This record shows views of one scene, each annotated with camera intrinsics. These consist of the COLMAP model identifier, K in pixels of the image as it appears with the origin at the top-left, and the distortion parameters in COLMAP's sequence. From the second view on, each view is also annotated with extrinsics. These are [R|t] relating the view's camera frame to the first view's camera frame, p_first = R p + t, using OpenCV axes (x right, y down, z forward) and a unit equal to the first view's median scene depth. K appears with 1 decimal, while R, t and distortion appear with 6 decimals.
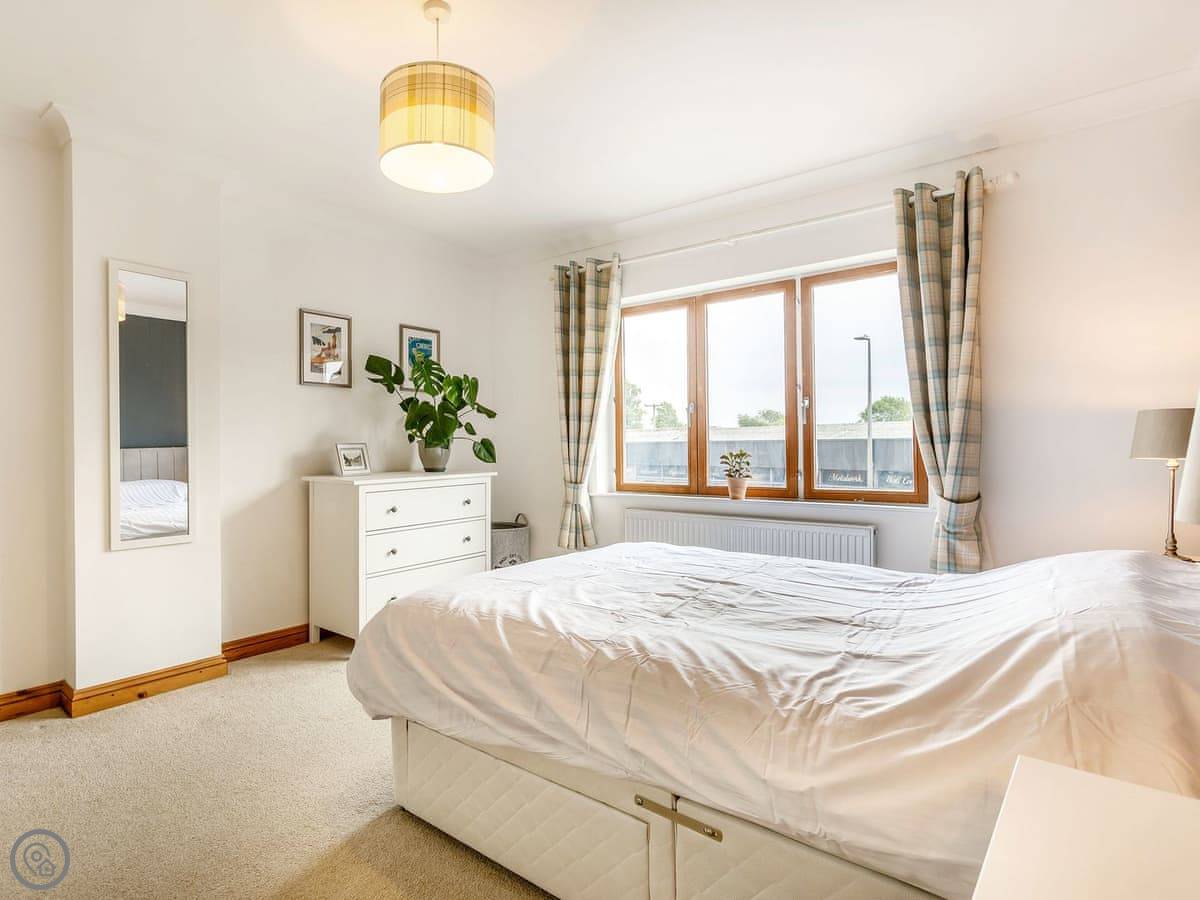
lens RADIAL K [[646.0, 0, 594.4], [0, 646.0, 449.5], [0, 0, 1]] dist [-0.002698, -0.001460]
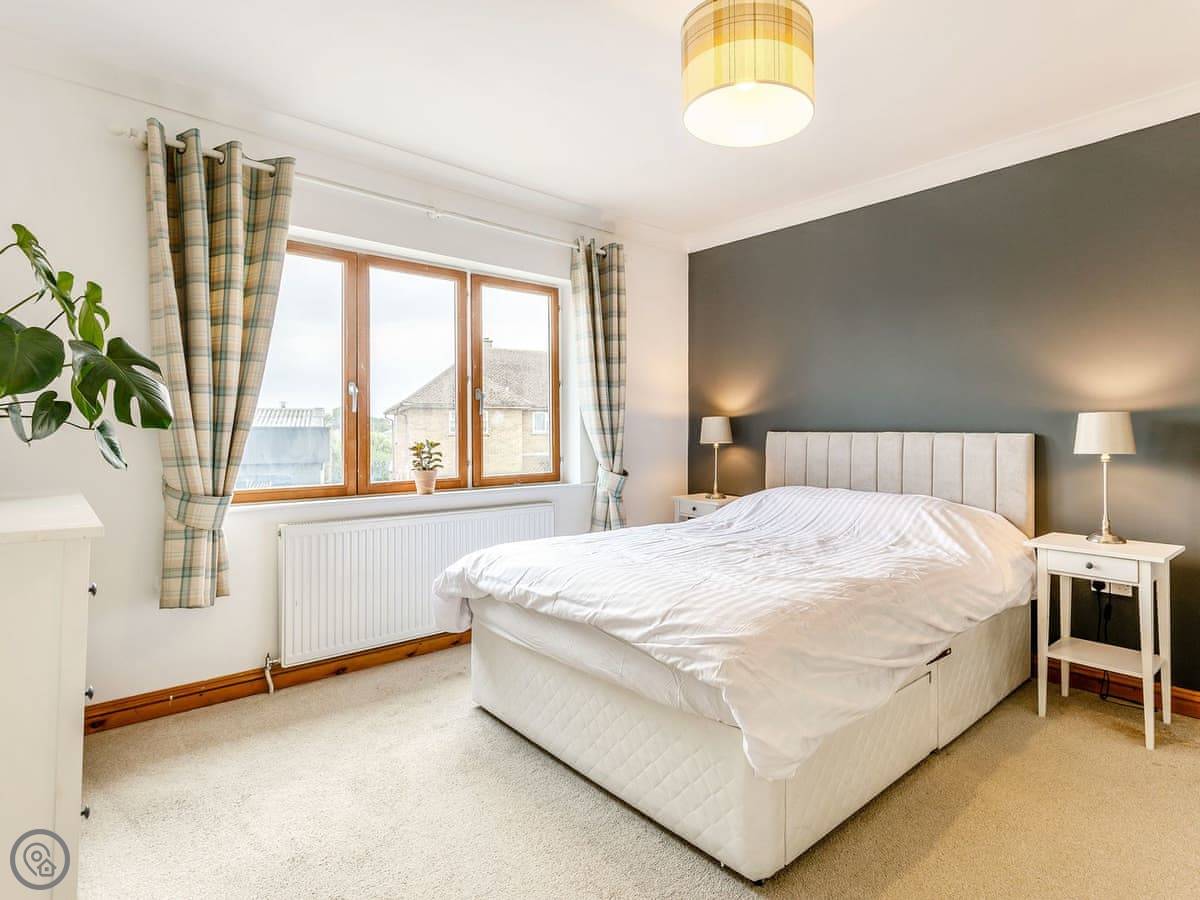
lens RADIAL K [[646.0, 0, 601.2], [0, 646.0, 439.2], [0, 0, 1]] dist [-0.002698, -0.001460]
pose [[0.183270, -0.004718, 0.983051, -0.640307], [0.004546, 0.999982, 0.003951, -0.003297], [-0.983052, 0.003745, 0.183288, 0.592081]]
